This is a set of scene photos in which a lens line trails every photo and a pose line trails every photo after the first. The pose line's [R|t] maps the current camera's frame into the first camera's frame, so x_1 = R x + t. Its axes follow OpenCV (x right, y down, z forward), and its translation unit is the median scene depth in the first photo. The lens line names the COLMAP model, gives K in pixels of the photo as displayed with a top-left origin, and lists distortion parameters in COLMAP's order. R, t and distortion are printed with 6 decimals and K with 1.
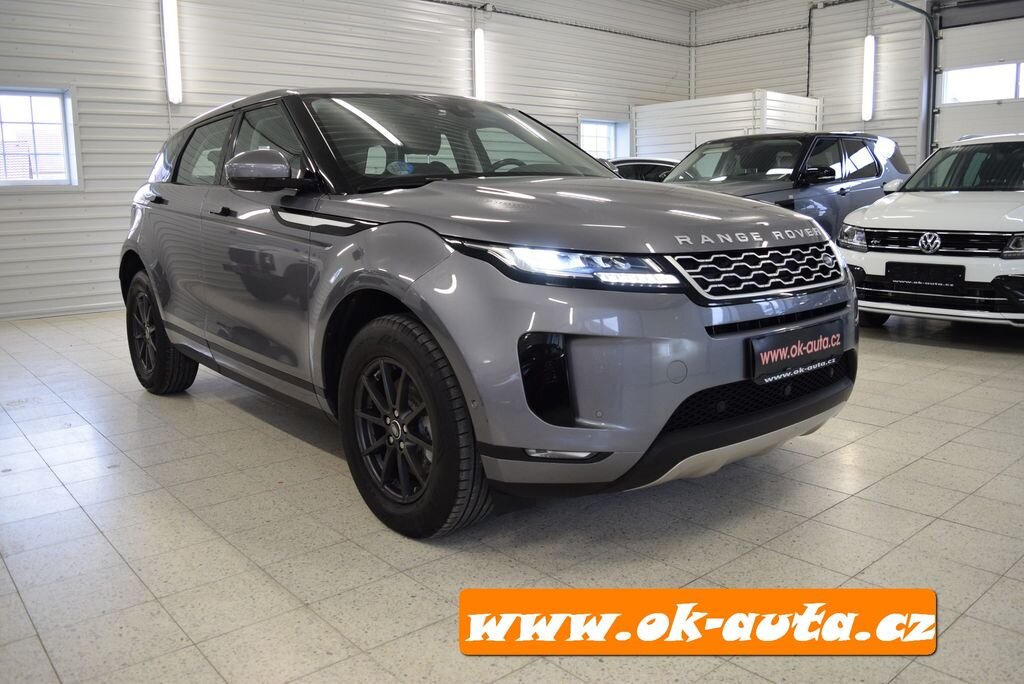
lens RADIAL K [[797.6, 0, 509.6], [0, 797.6, 350.4], [0, 0, 1]] dist [-0.089503, 0.013868]
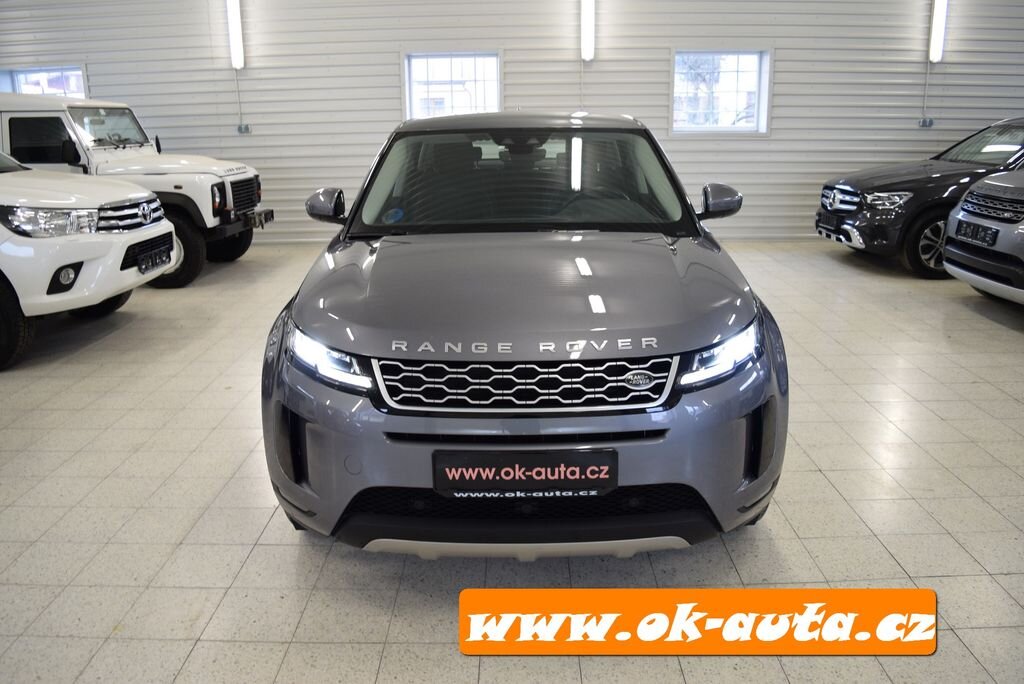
lens RADIAL K [[797.6, 0, 509.6], [0, 797.6, 350.4], [0, 0, 1]] dist [-0.089503, 0.013868]
pose [[0.756282, 0.193289, -0.625041, 0.916399], [-0.119322, 0.980089, 0.158708, -0.293509], [0.643272, -0.045447, 0.764287, 0.256907]]
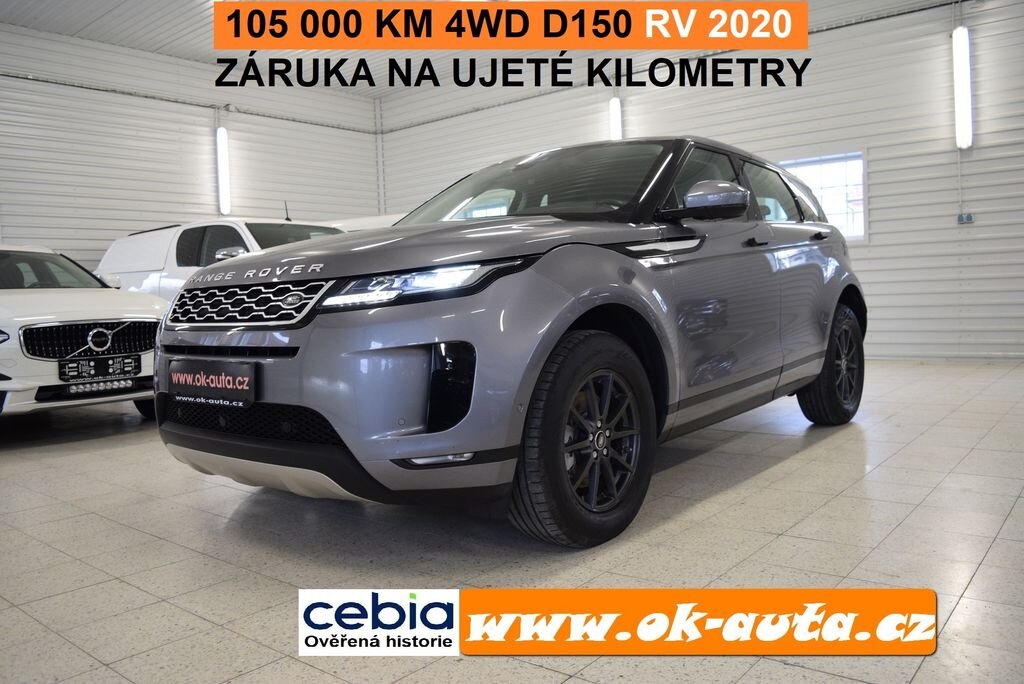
lens RADIAL K [[797.6, 0, 509.6], [0, 797.6, 350.4], [0, 0, 1]] dist [-0.089503, 0.013868]
pose [[0.177345, 0.075501, -0.981248, 1.454039], [-0.146454, 0.987976, 0.049549, -0.151559], [0.973191, 0.134920, 0.186270, 1.176751]]
